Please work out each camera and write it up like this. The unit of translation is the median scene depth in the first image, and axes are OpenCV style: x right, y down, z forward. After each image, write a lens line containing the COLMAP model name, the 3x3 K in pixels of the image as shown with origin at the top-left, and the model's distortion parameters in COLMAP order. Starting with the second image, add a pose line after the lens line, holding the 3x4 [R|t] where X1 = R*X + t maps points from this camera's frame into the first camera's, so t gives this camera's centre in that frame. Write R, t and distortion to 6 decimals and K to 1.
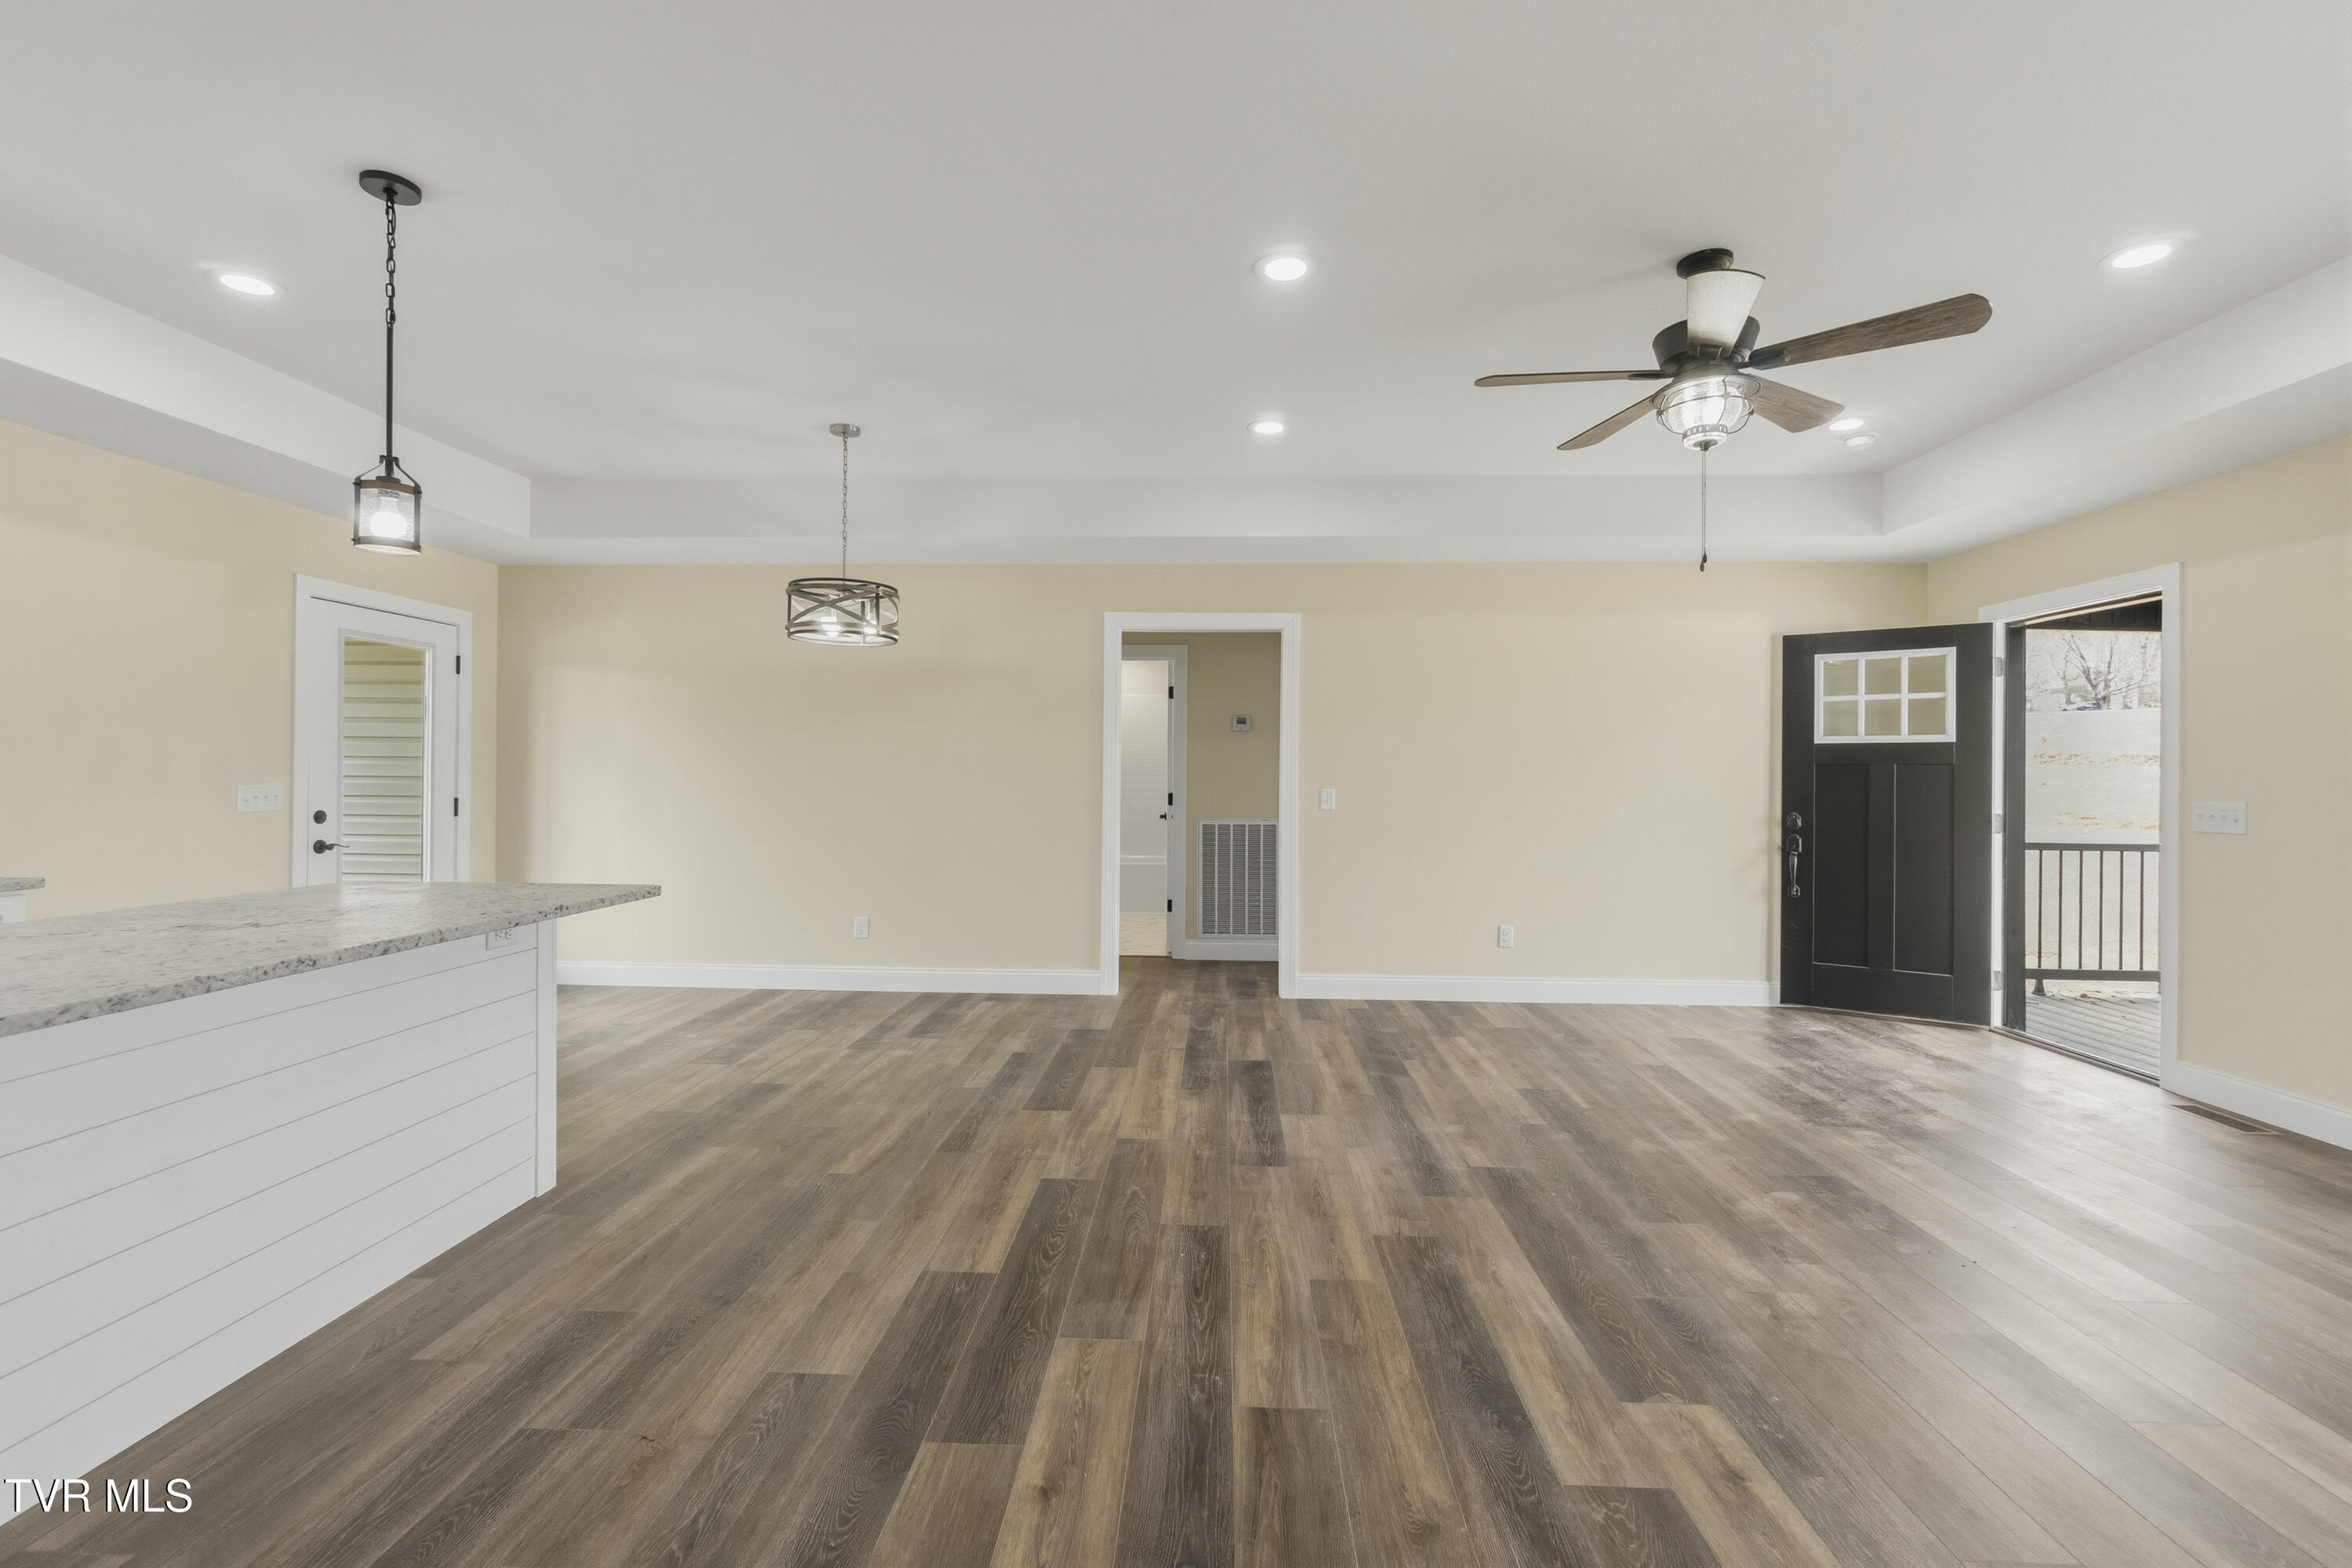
lens RADIAL K [[1021.3, 0, 1178.1], [0, 1021.3, 773.0], [0, 0, 1]] dist [-0.006220, 0.002572]
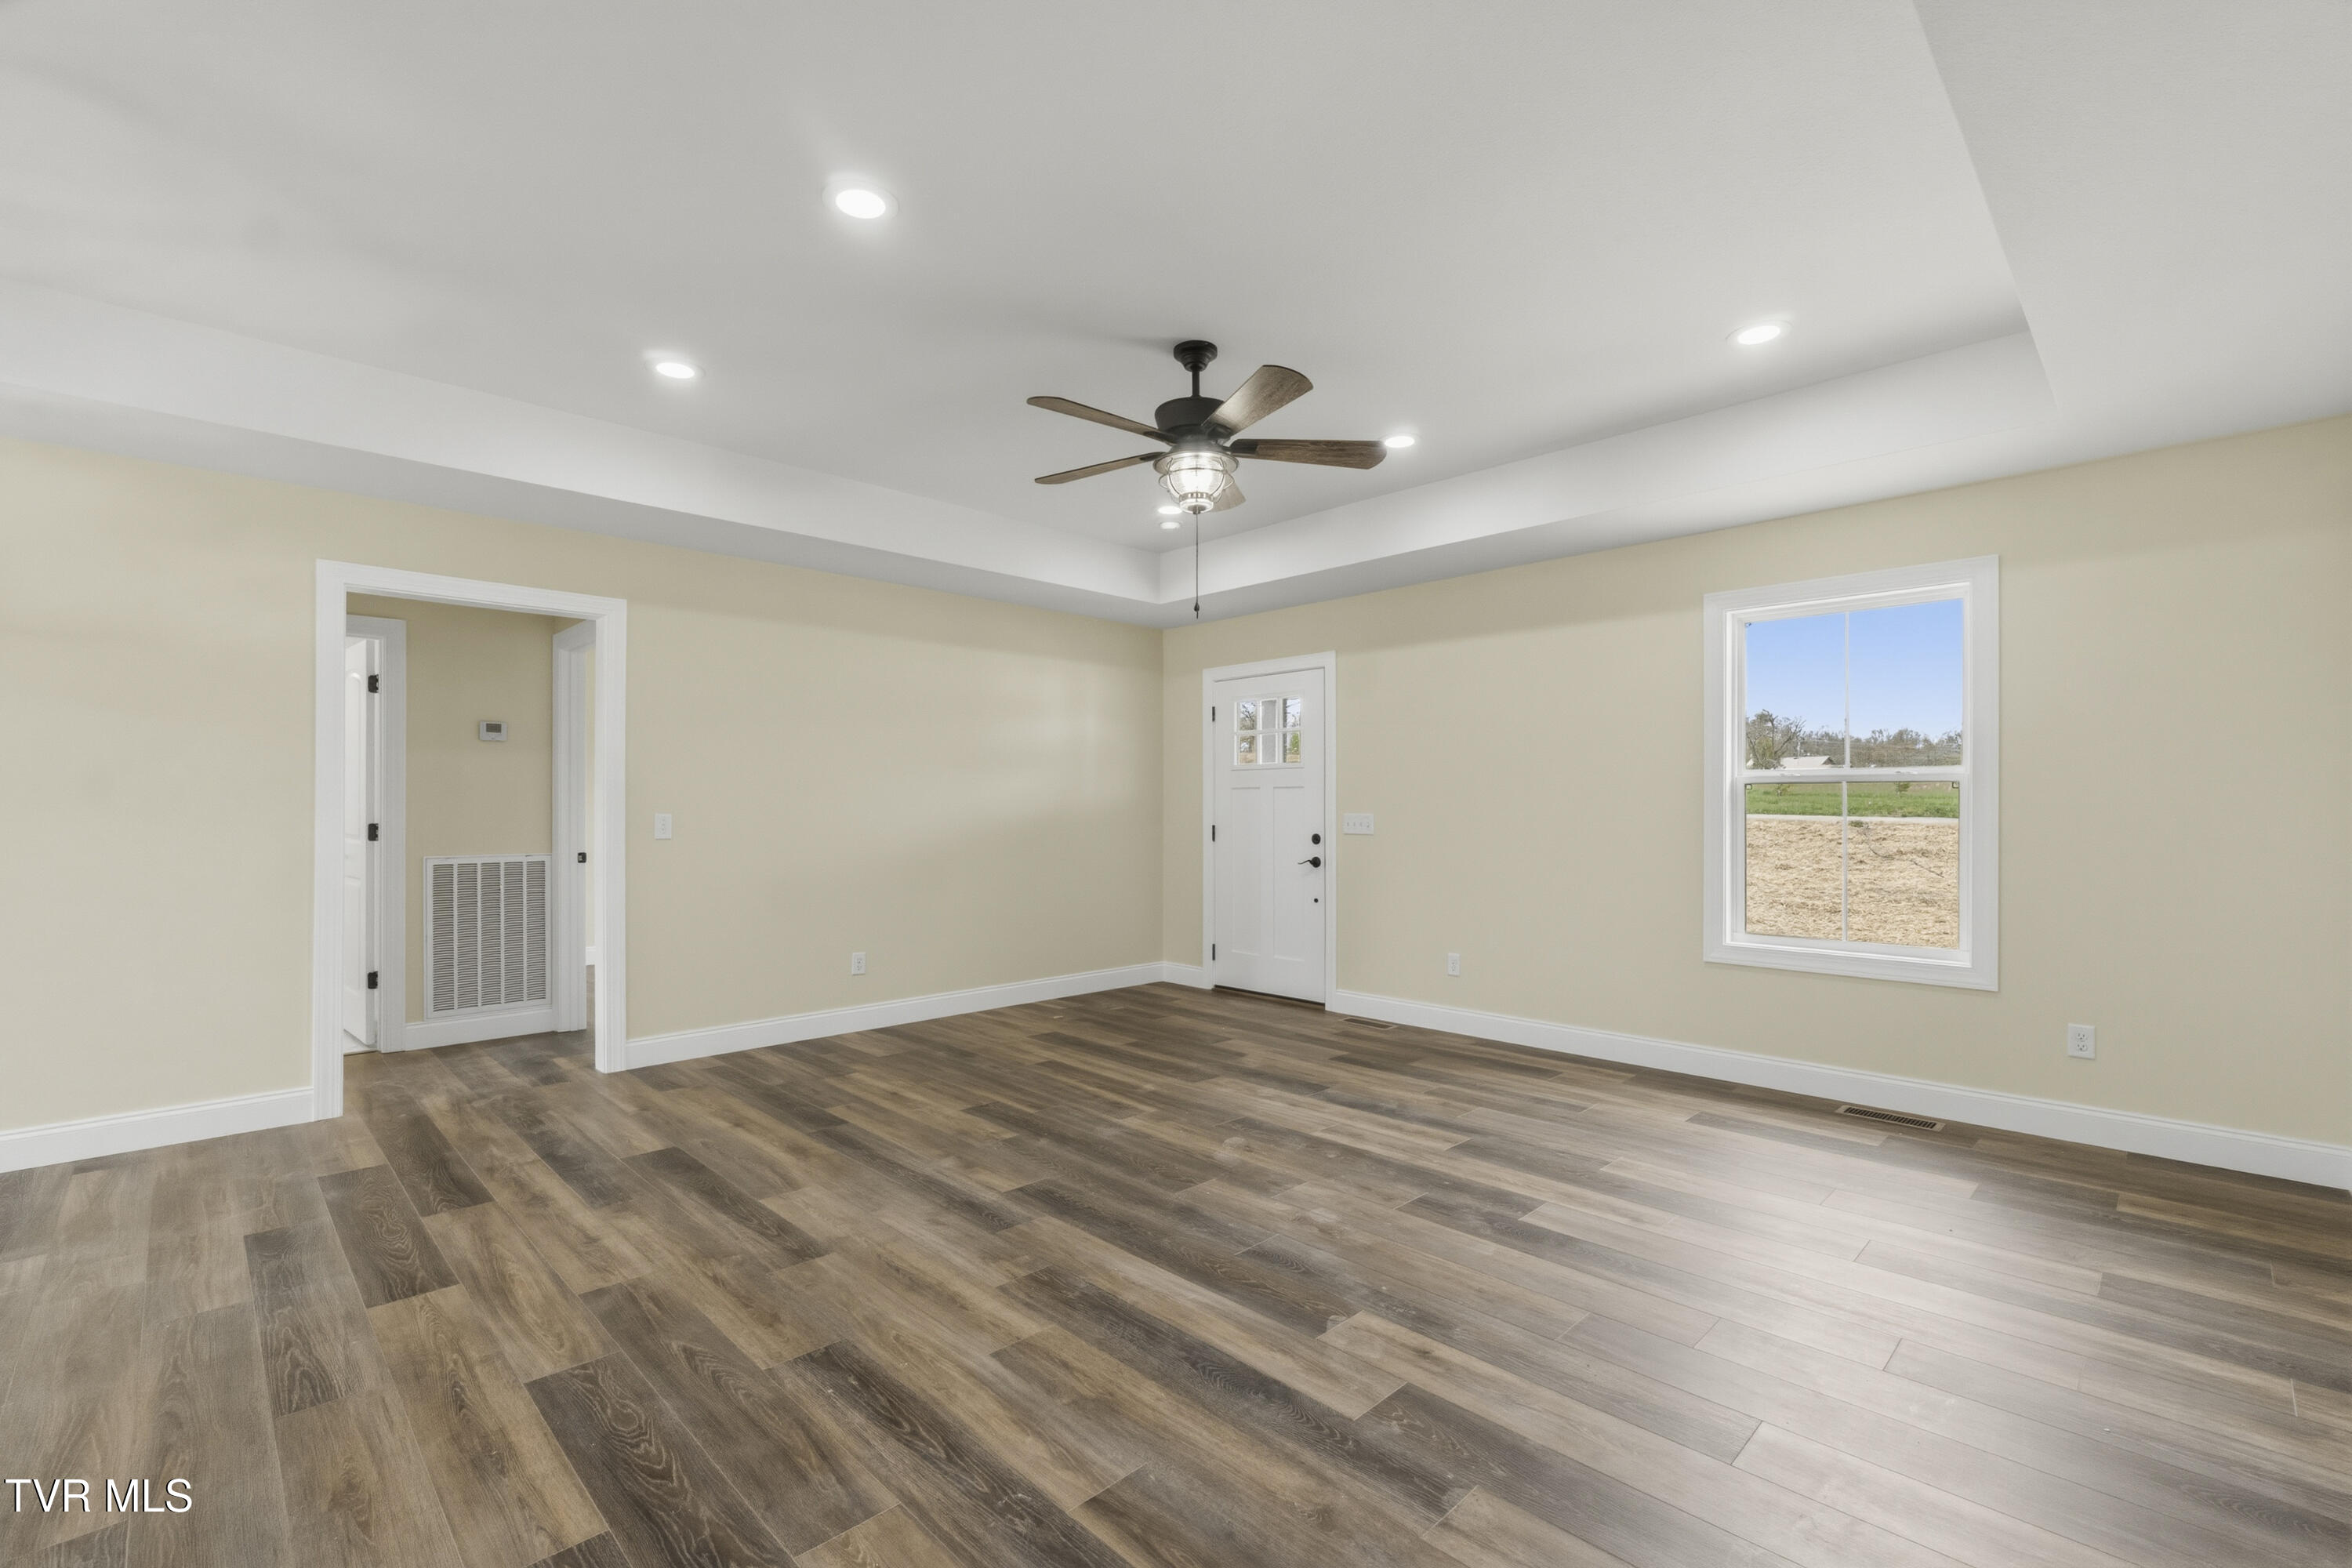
lens RADIAL K [[1021.3, 0, 1174.9], [0, 1021.3, 799.8], [0, 0, 1]] dist [-0.006220, 0.002572]
pose [[0.679703, -0.002655, 0.733483, -0.228994], [0.001367, 0.999996, 0.002353, 0.003426], [-0.733487, -0.000597, 0.679704, 0.148400]]
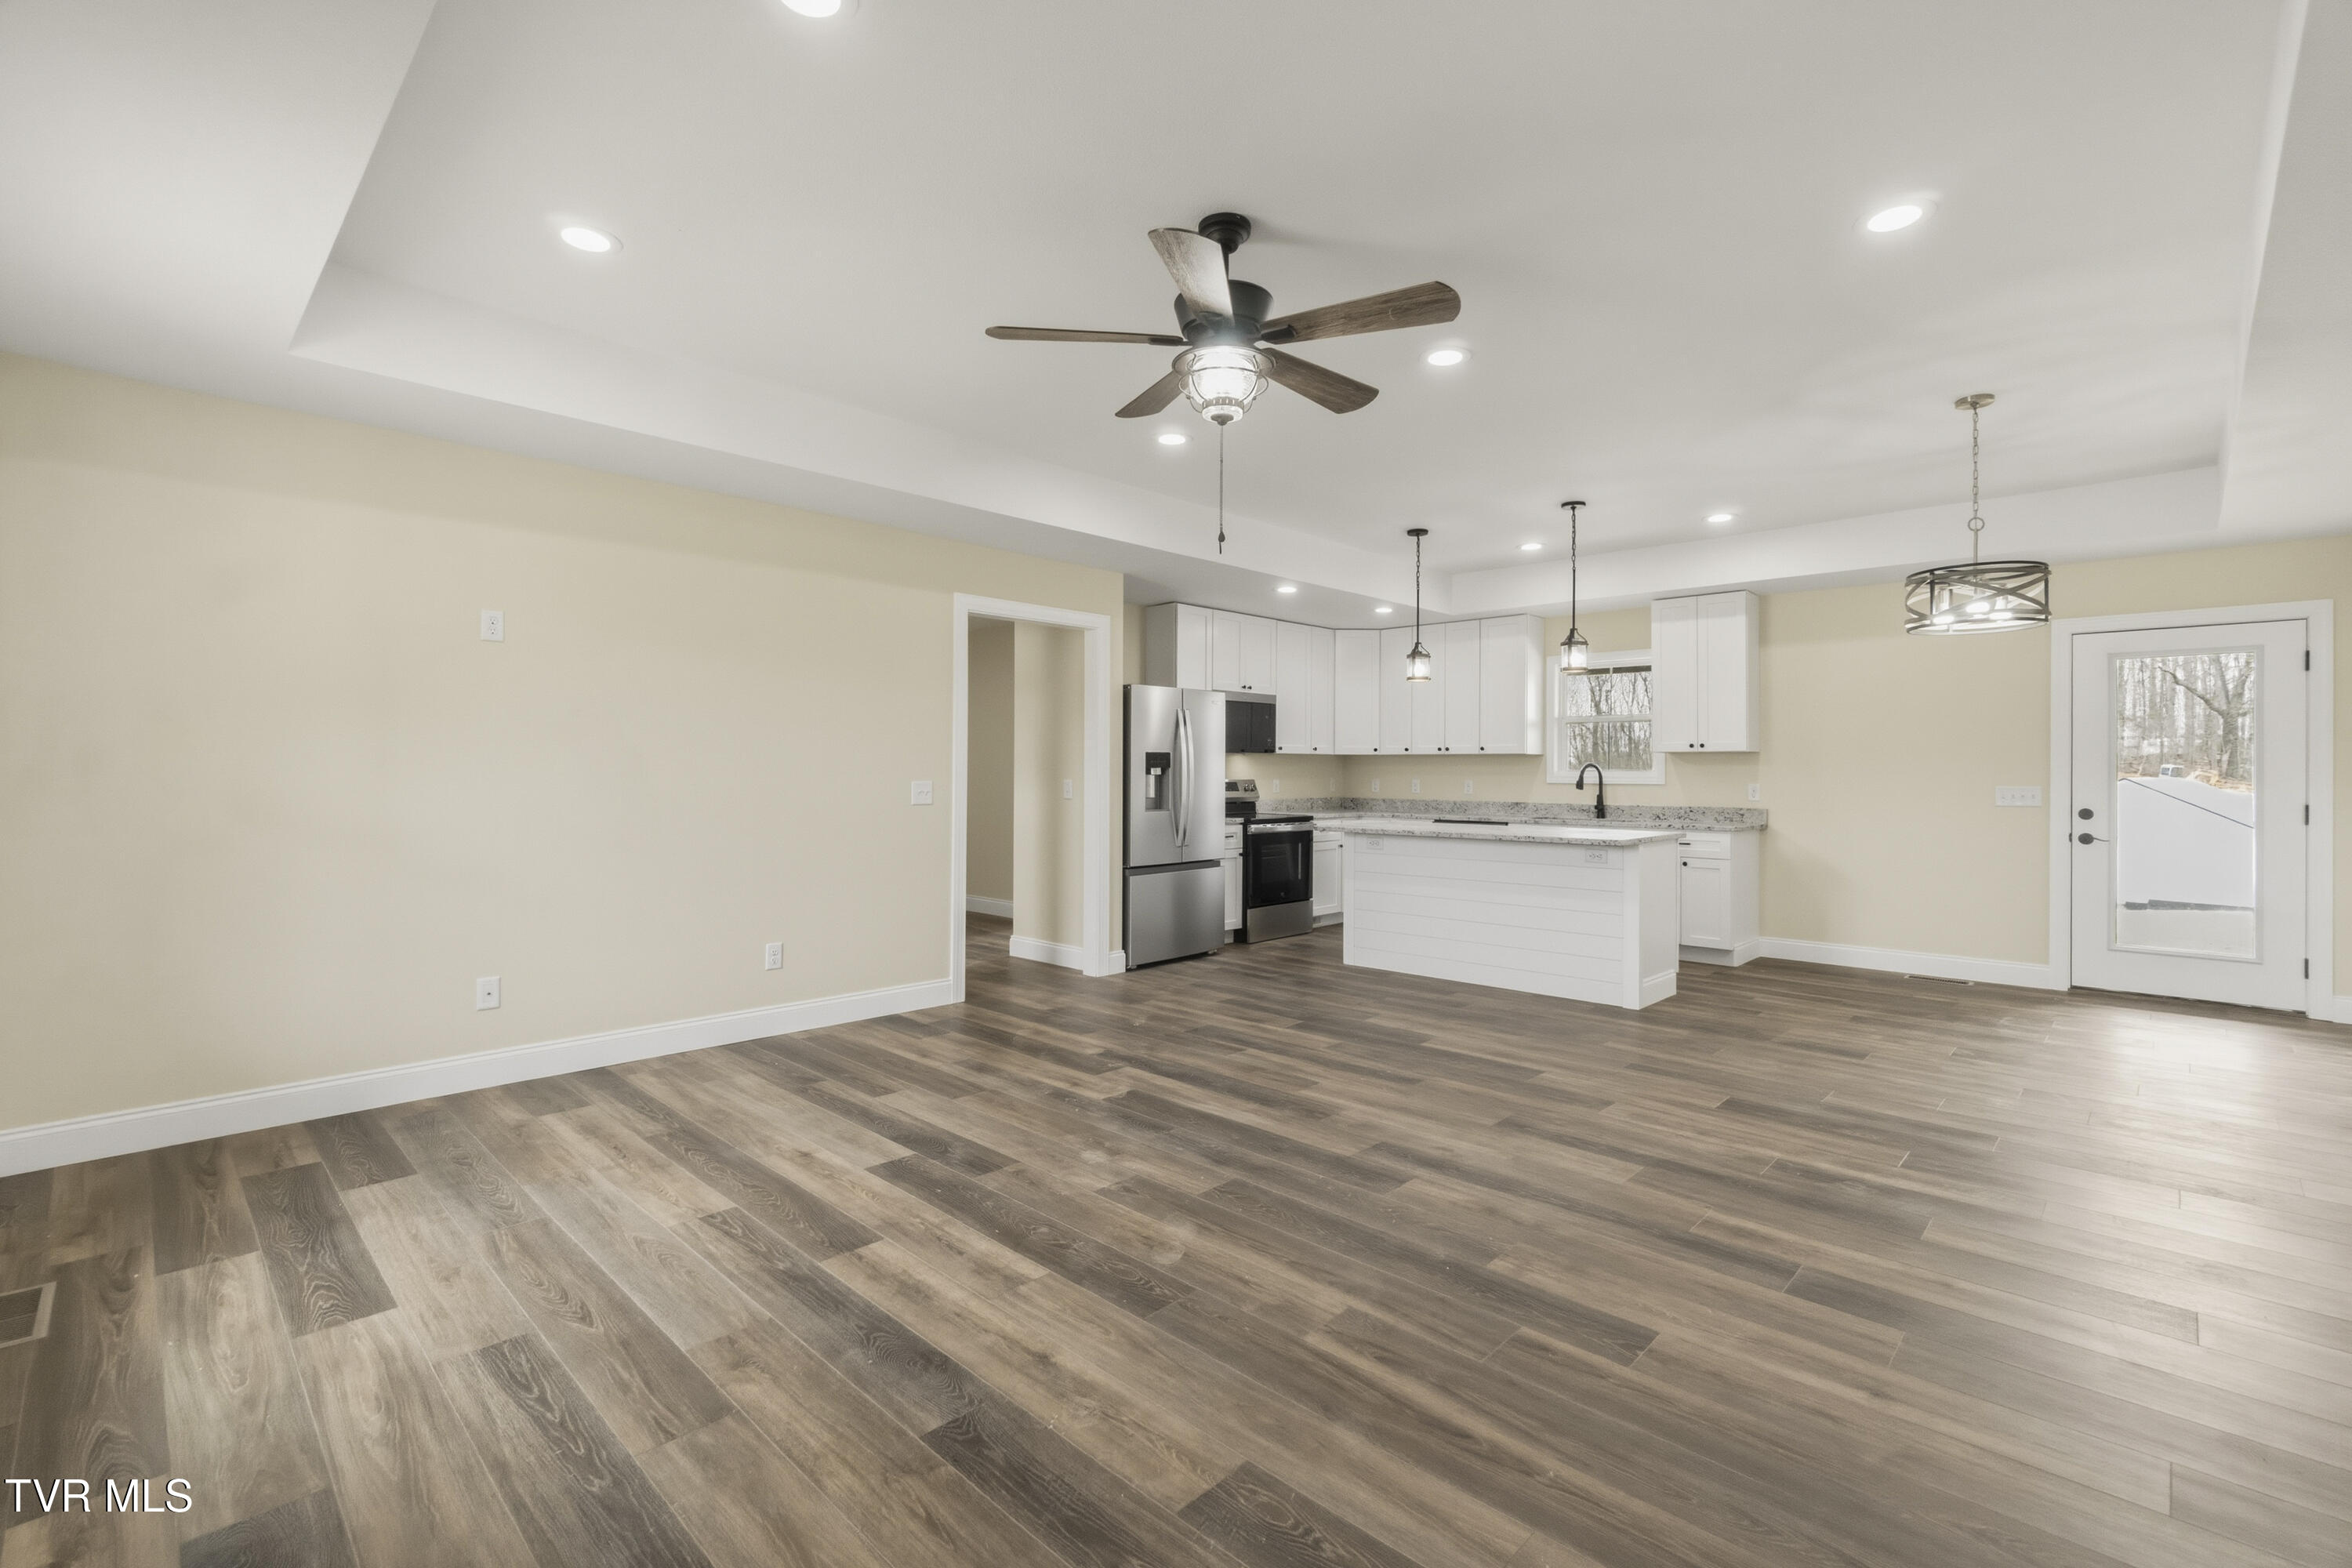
lens RADIAL K [[1021.3, 0, 1170.7], [0, 1021.3, 774.5], [0, 0, 1]] dist [-0.006220, 0.002572]
pose [[-0.667329, -0.010042, -0.744695, 0.817575], [-0.007734, 0.999949, -0.006553, 0.013021], [0.744723, 0.001387, -0.667373, 1.041312]]
